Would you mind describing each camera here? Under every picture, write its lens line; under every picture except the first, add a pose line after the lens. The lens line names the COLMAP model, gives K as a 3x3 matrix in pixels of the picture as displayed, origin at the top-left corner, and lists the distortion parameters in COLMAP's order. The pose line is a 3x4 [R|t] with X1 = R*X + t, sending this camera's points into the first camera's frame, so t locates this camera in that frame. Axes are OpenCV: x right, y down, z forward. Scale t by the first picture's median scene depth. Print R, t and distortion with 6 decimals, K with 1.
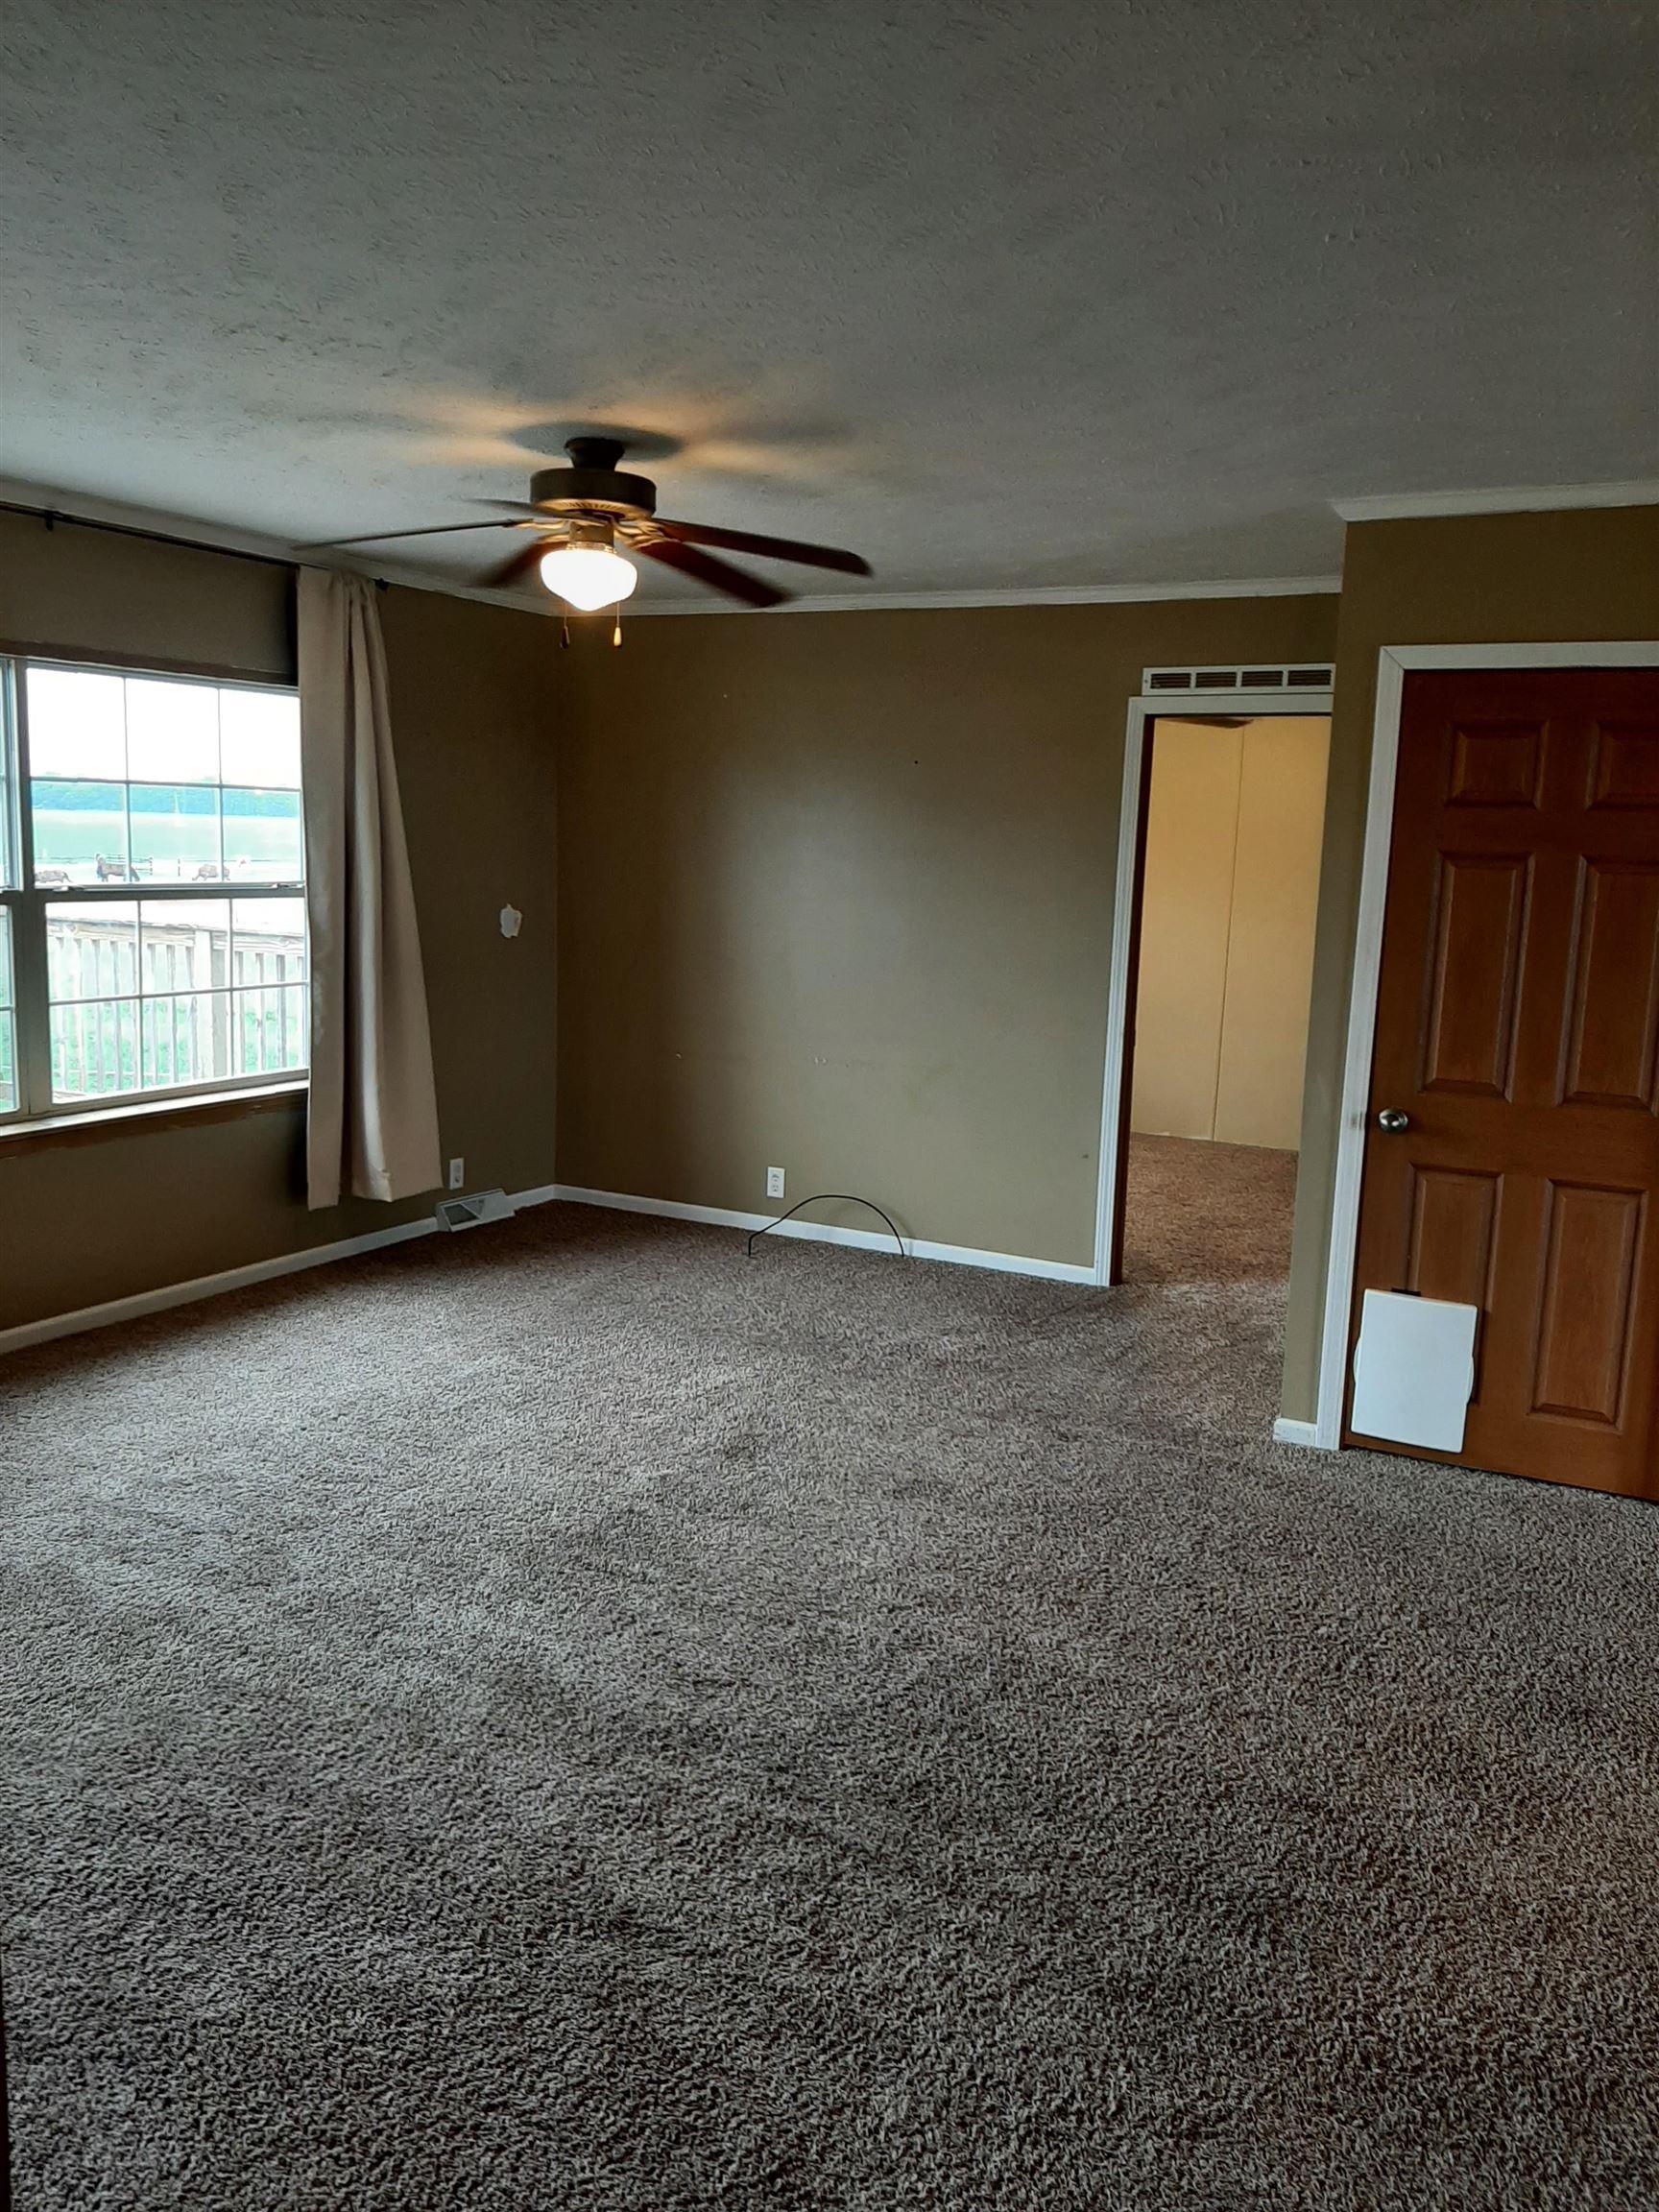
lens RADIAL K [[1737.9, 0, 824.6], [0, 1737.9, 1102.6], [0, 0, 1]] dist [0.073009, -0.112508]
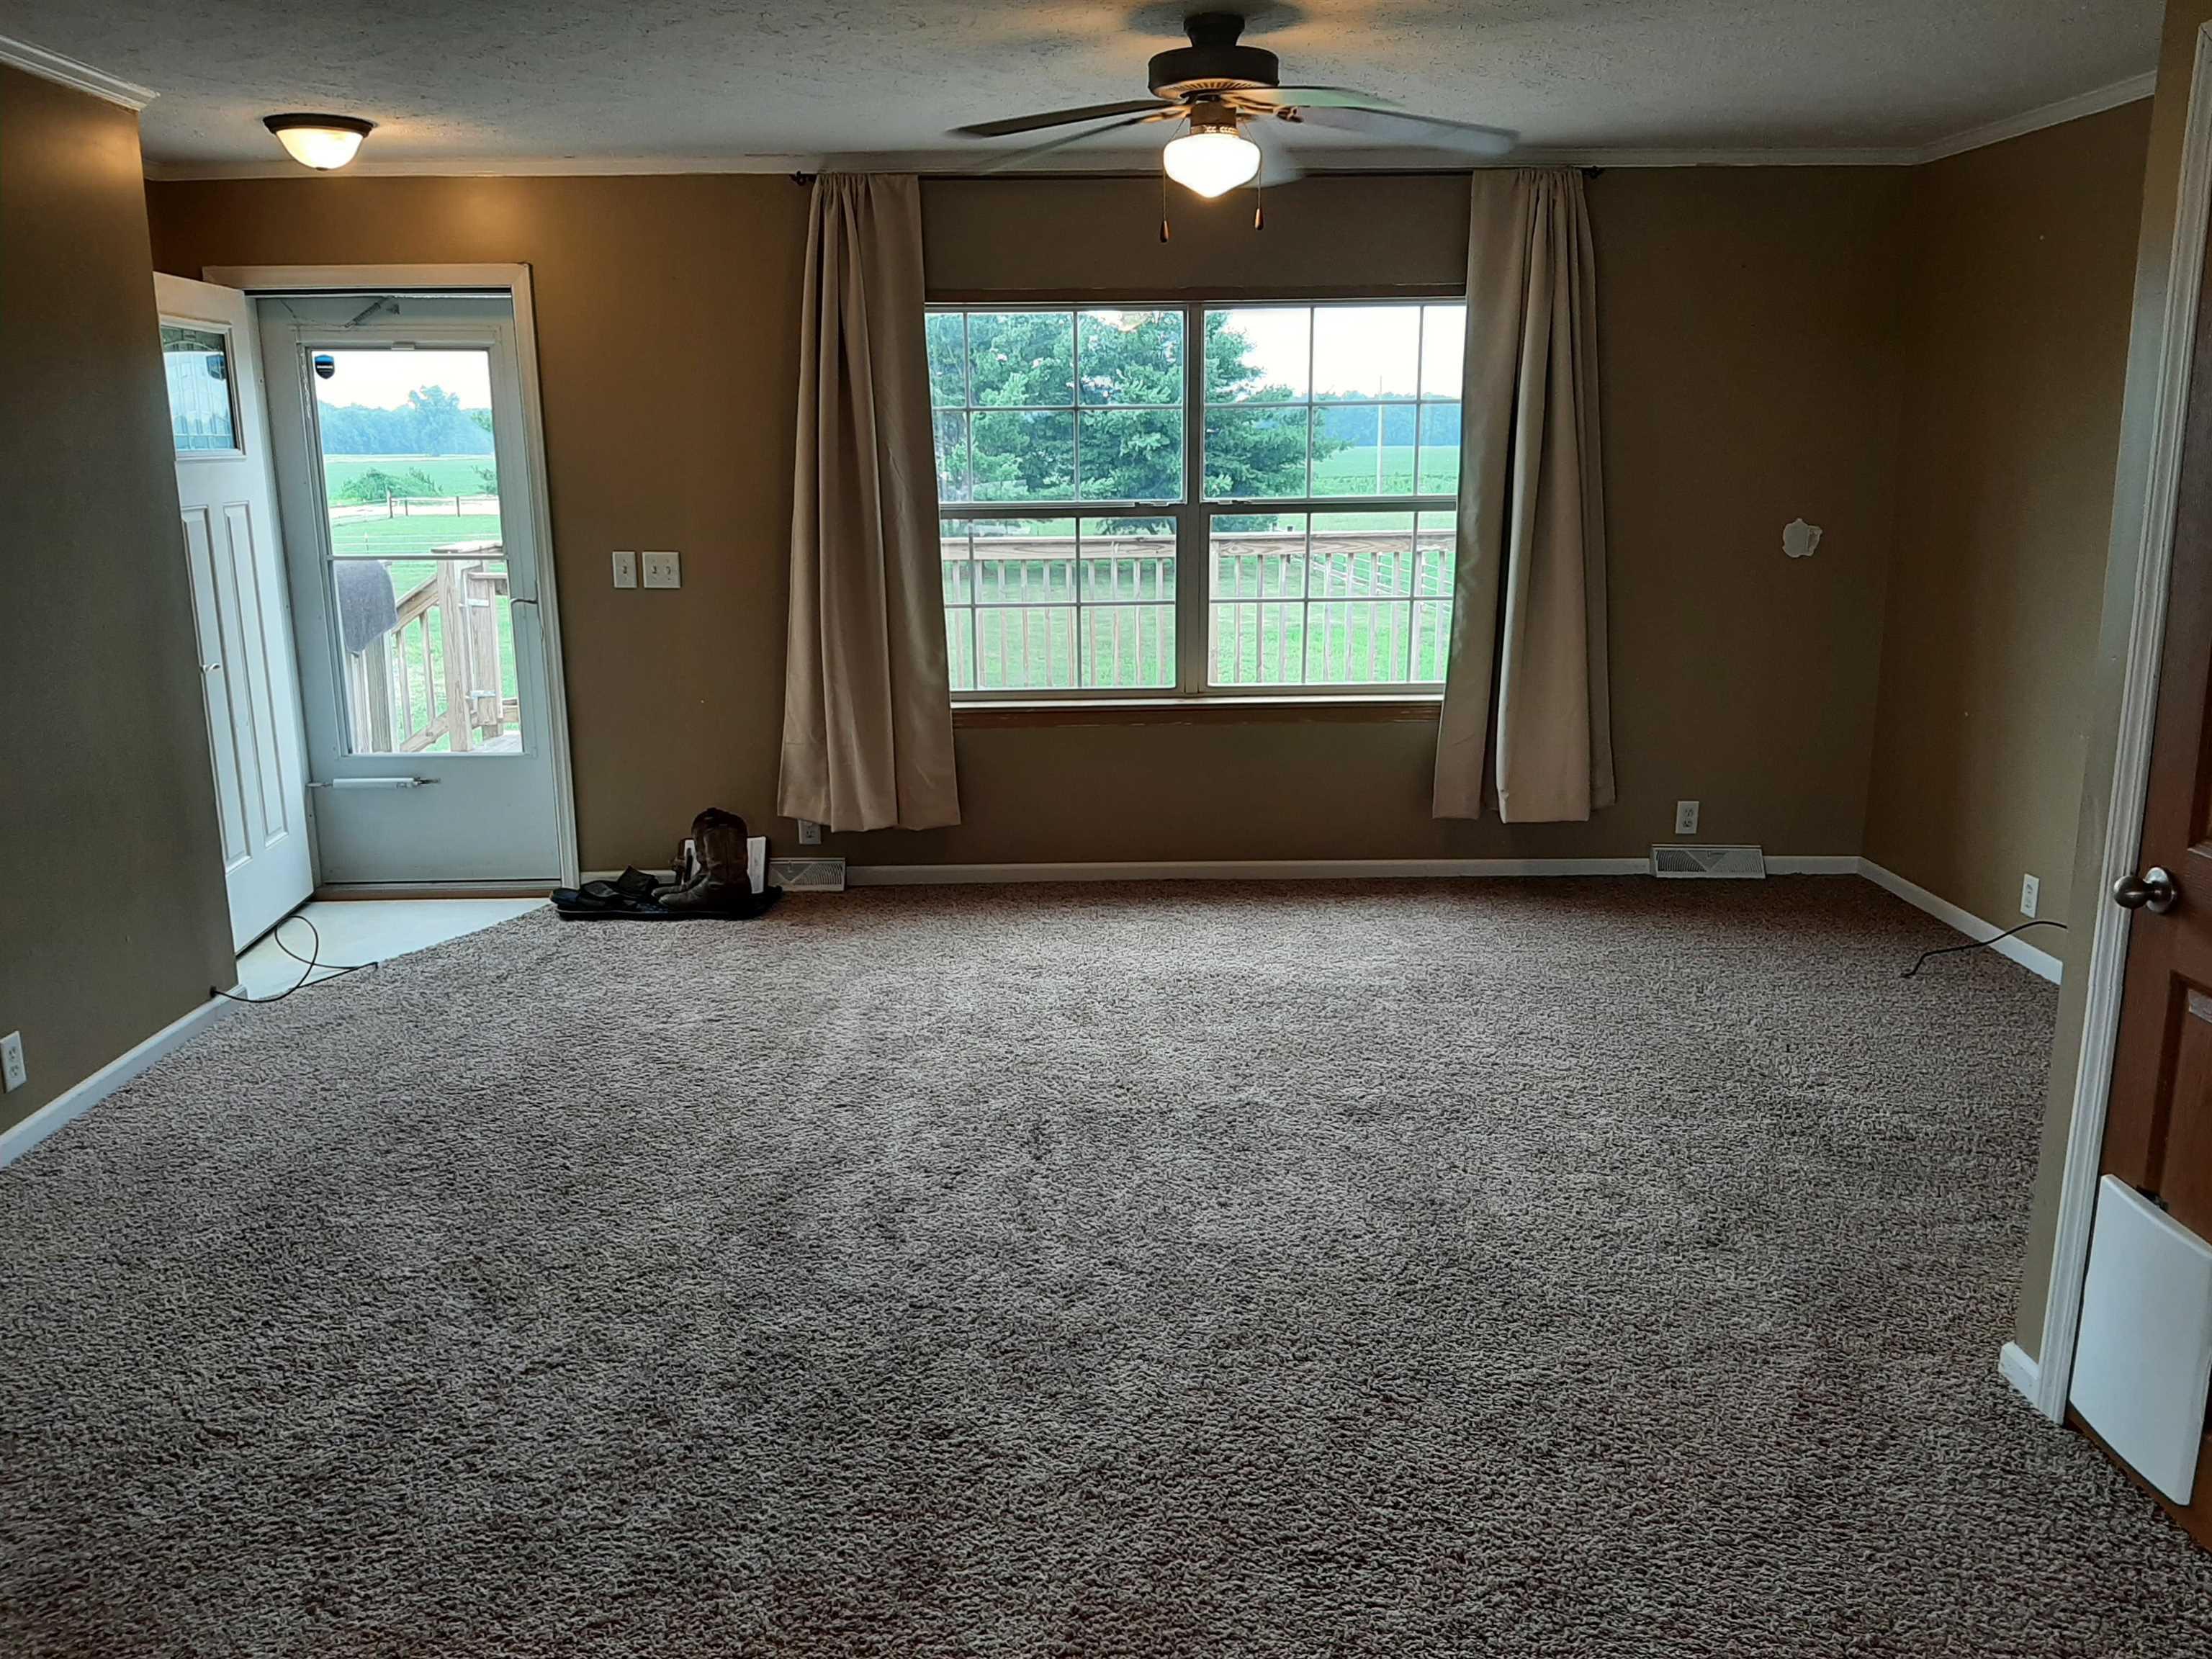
lens RADIAL K [[1737.9, 0, 1100.7], [0, 1737.9, 828.8], [0, 0, 1]] dist [0.073009, -0.112508]
pose [[0.466169, 0.154501, -0.871100, 0.531957], [-0.112694, 0.986982, 0.114746, -0.028569], [0.877489, 0.044677, 0.477512, 0.356818]]
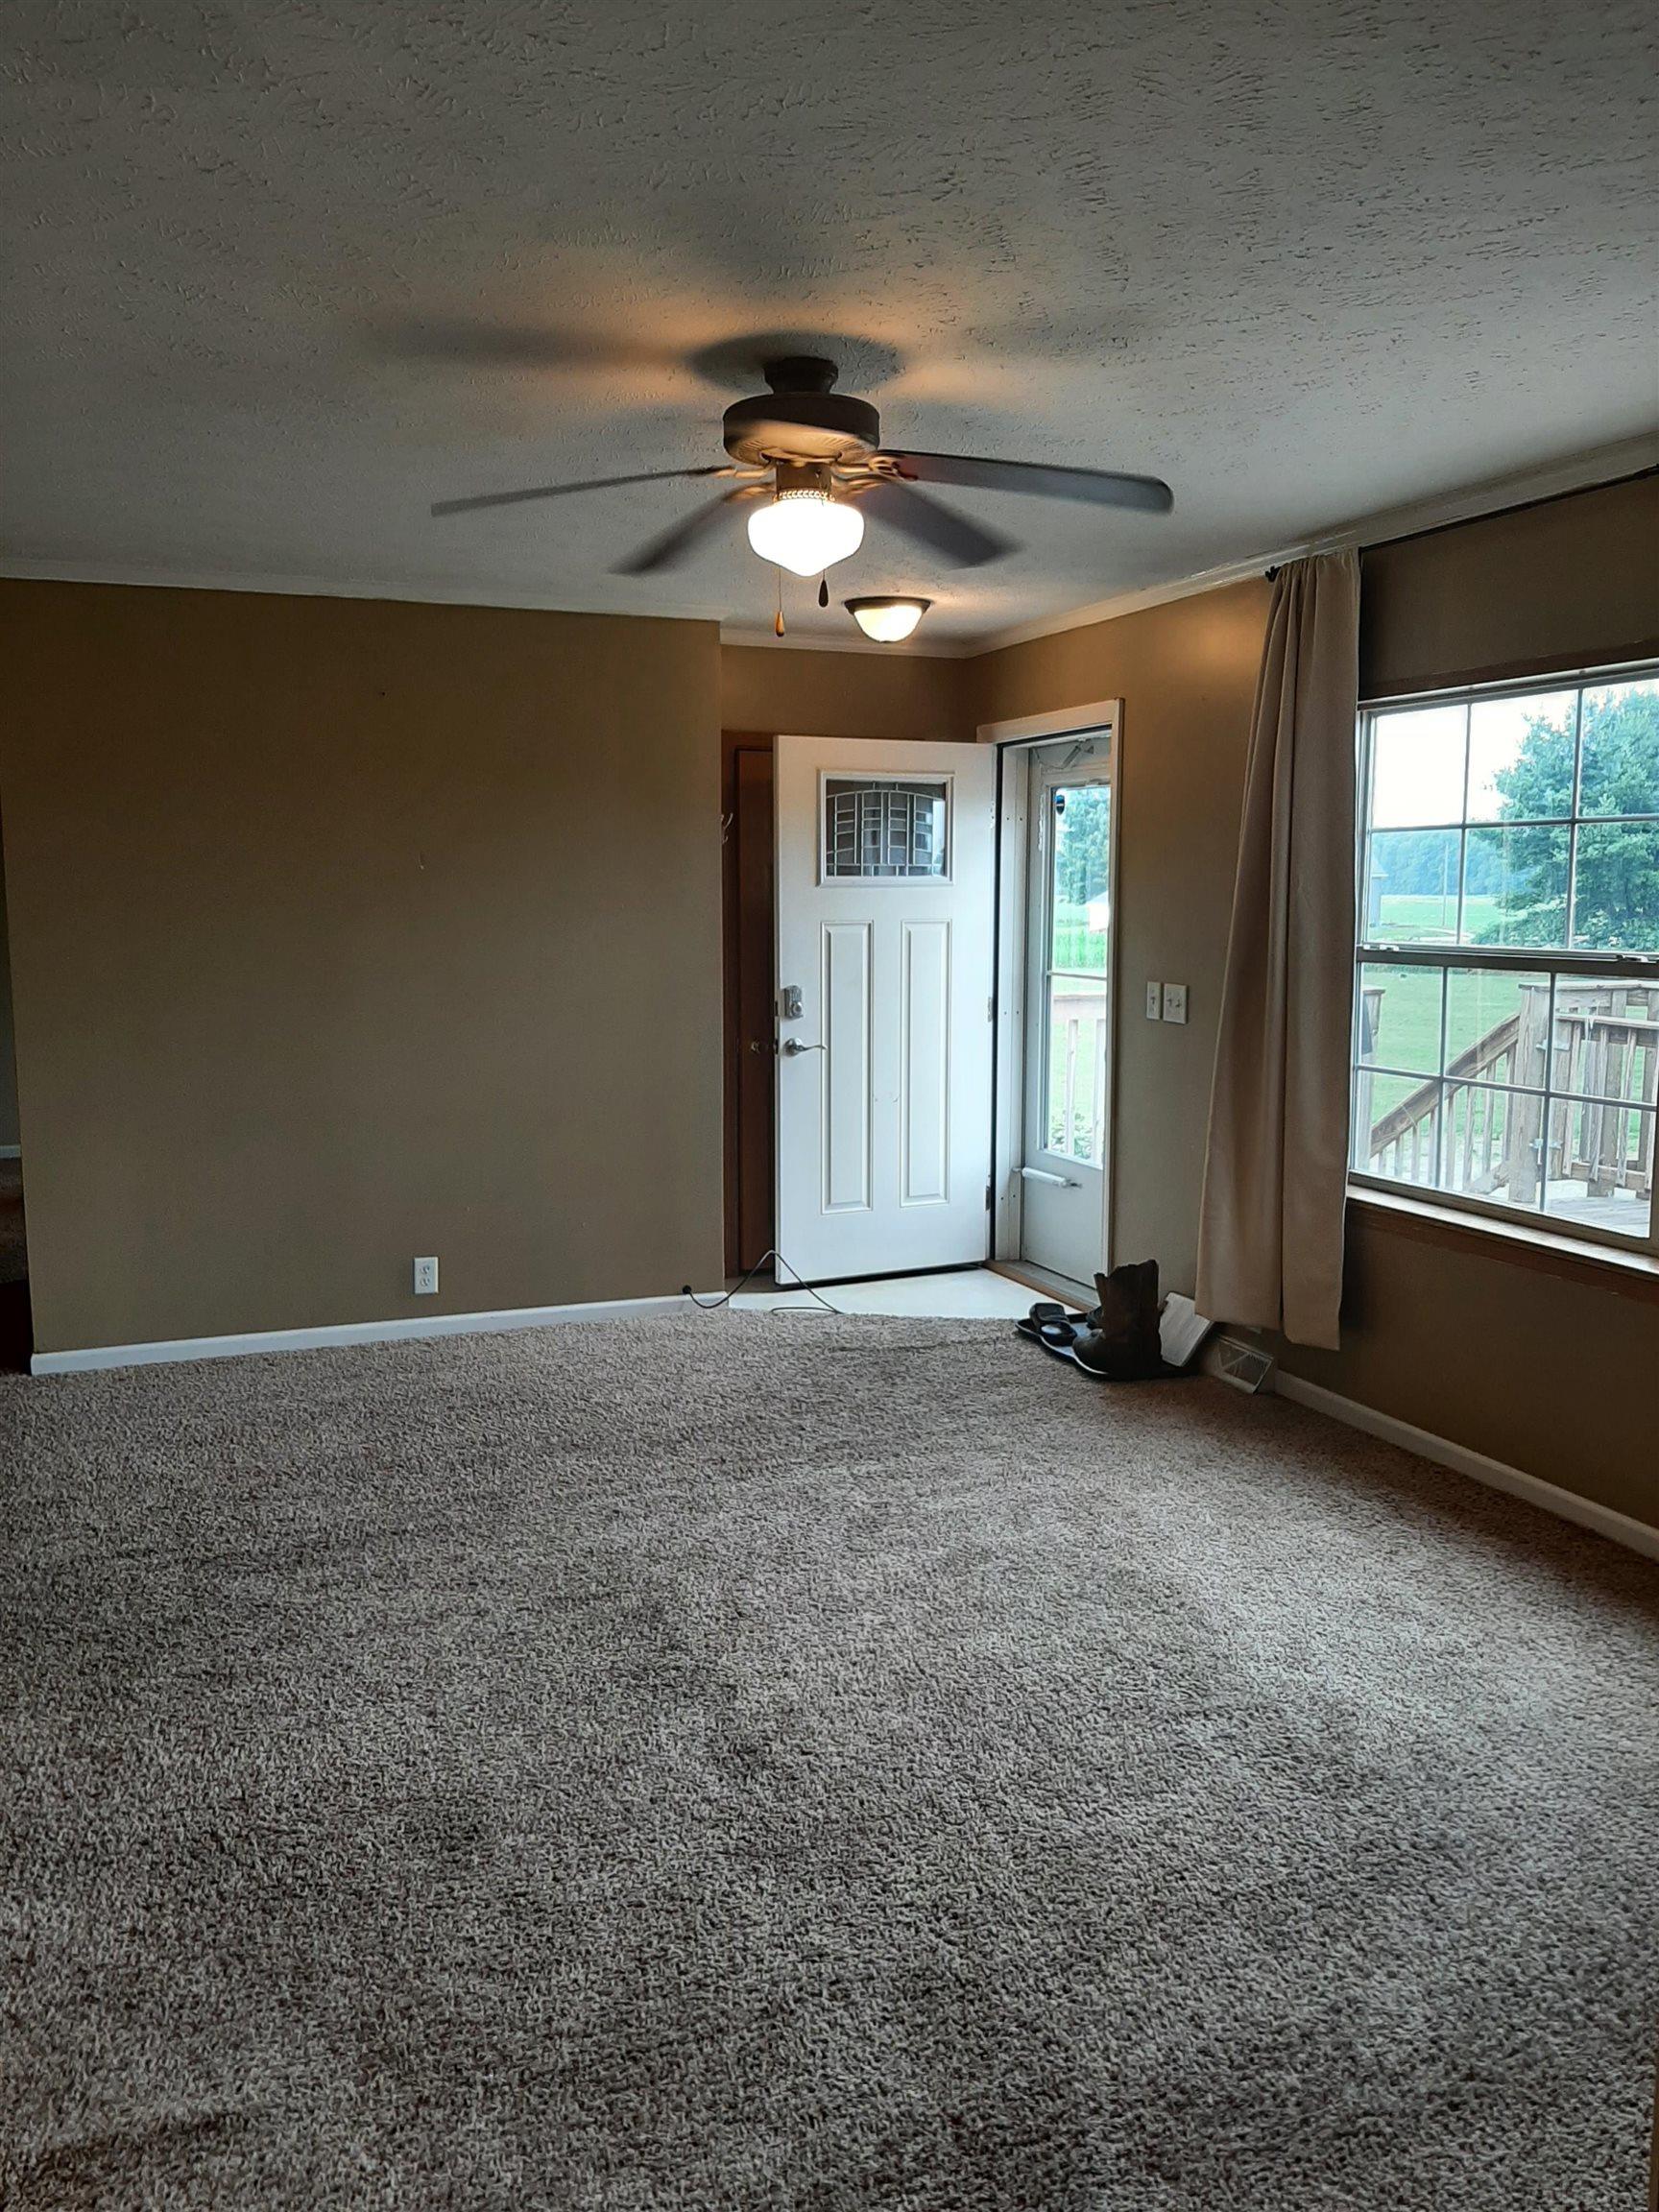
lens RADIAL K [[1737.9, 0, 816.5], [0, 1737.9, 1093.1], [0, 0, 1]] dist [0.073009, -0.112508]
pose [[-0.663951, 0.053889, -0.745831, 0.343111], [-0.143041, 0.969829, 0.197411, -0.150966], [0.733967, 0.237756, -0.636211, 1.127275]]
